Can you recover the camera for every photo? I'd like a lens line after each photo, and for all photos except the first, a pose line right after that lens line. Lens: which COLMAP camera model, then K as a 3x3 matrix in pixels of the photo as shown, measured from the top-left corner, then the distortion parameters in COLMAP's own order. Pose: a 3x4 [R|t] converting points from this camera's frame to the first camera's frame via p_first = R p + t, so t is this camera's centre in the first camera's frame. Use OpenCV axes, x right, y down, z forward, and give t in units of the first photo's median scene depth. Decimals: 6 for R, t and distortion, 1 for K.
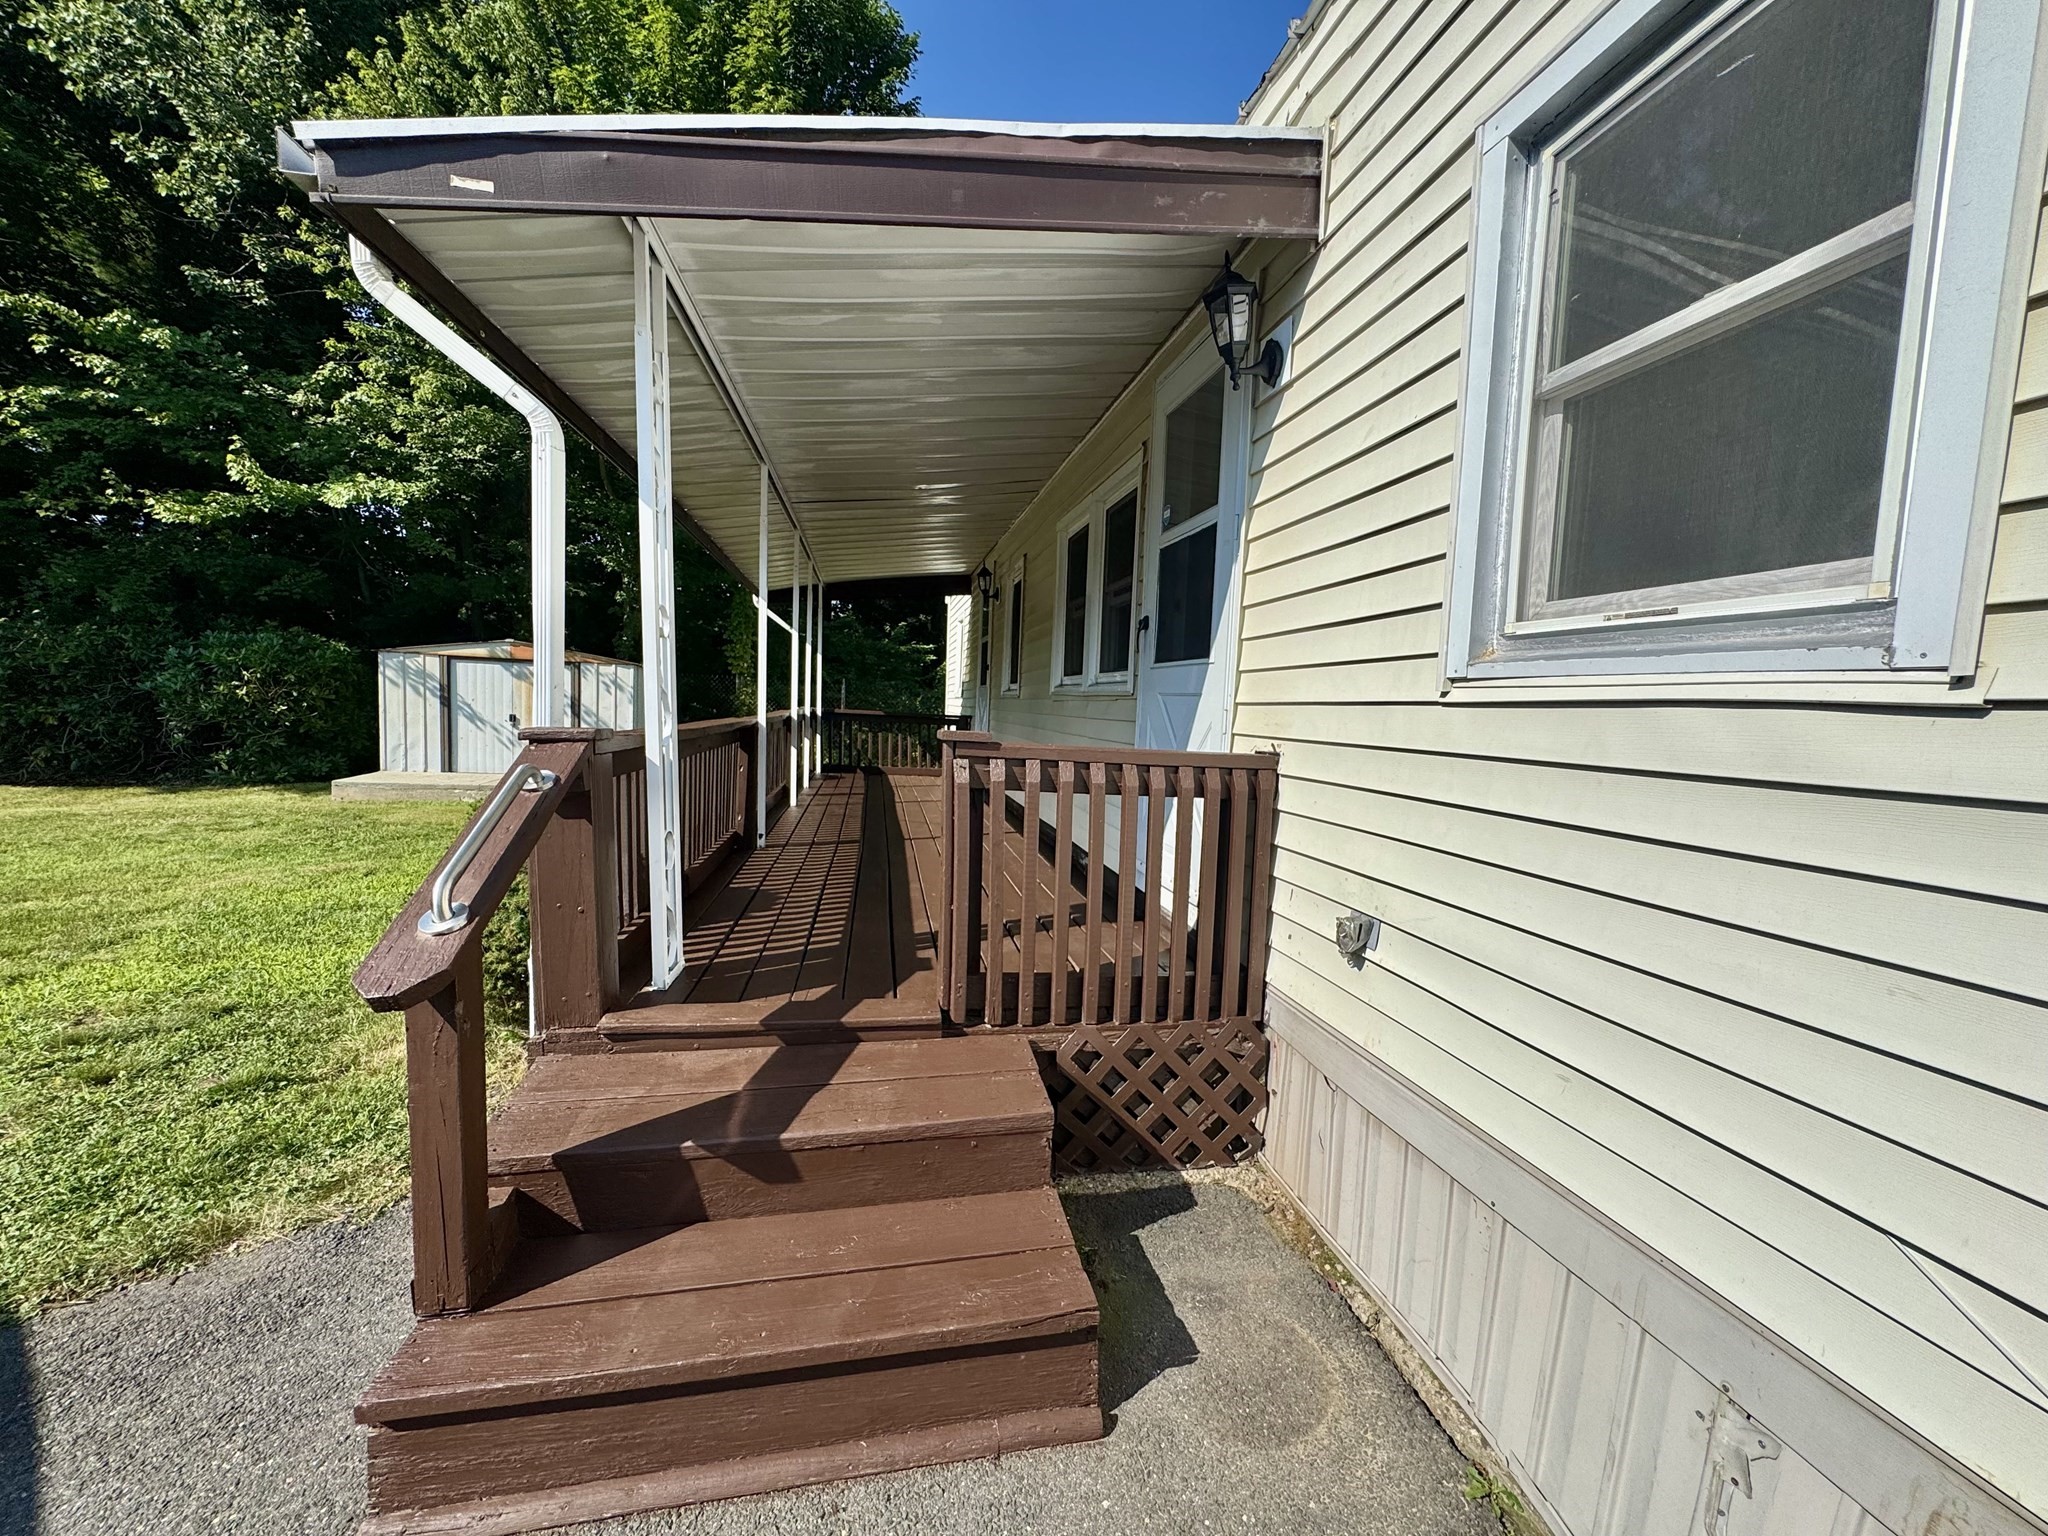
lens RADIAL K [[809.0, 0, 1024.0], [0, 809.0, 768.0], [0, 0, 1]] dist [-0.002670, -0.000007]
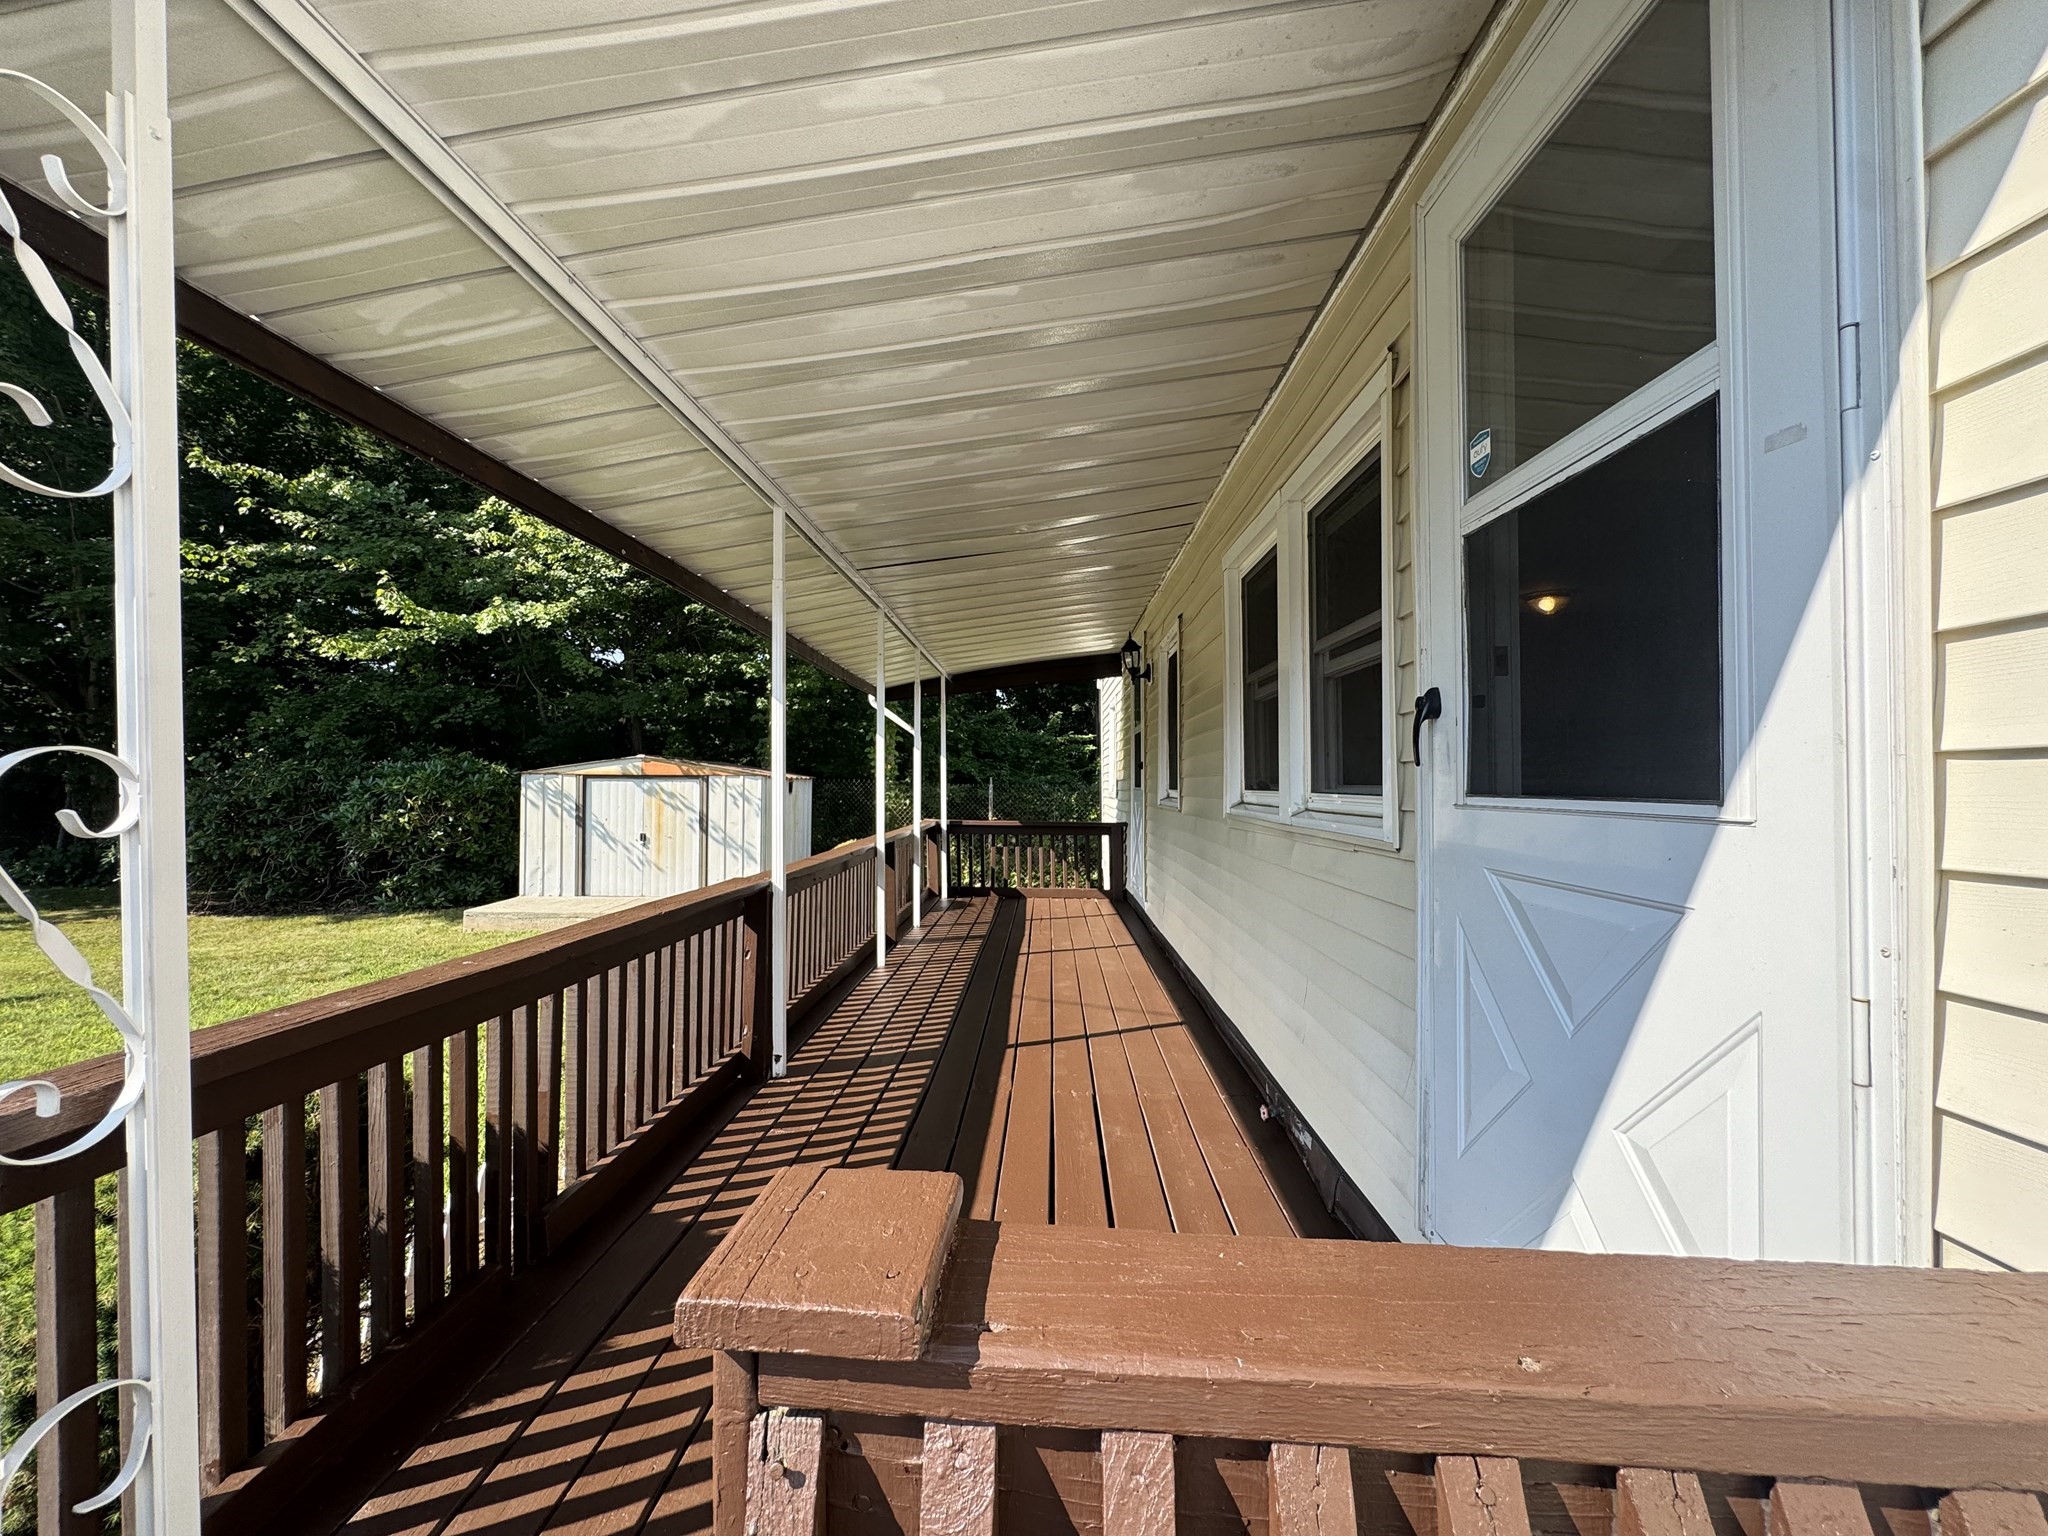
lens RADIAL K [[809.0, 0, 1024.0], [0, 809.0, 768.0], [0, 0, 1]] dist [-0.002670, -0.000007]
pose [[0.976432, -0.044751, -0.211134, 0.008637], [0.022819, 0.994190, -0.105194, -0.040782], [0.214615, 0.097897, 0.971780, 0.209143]]
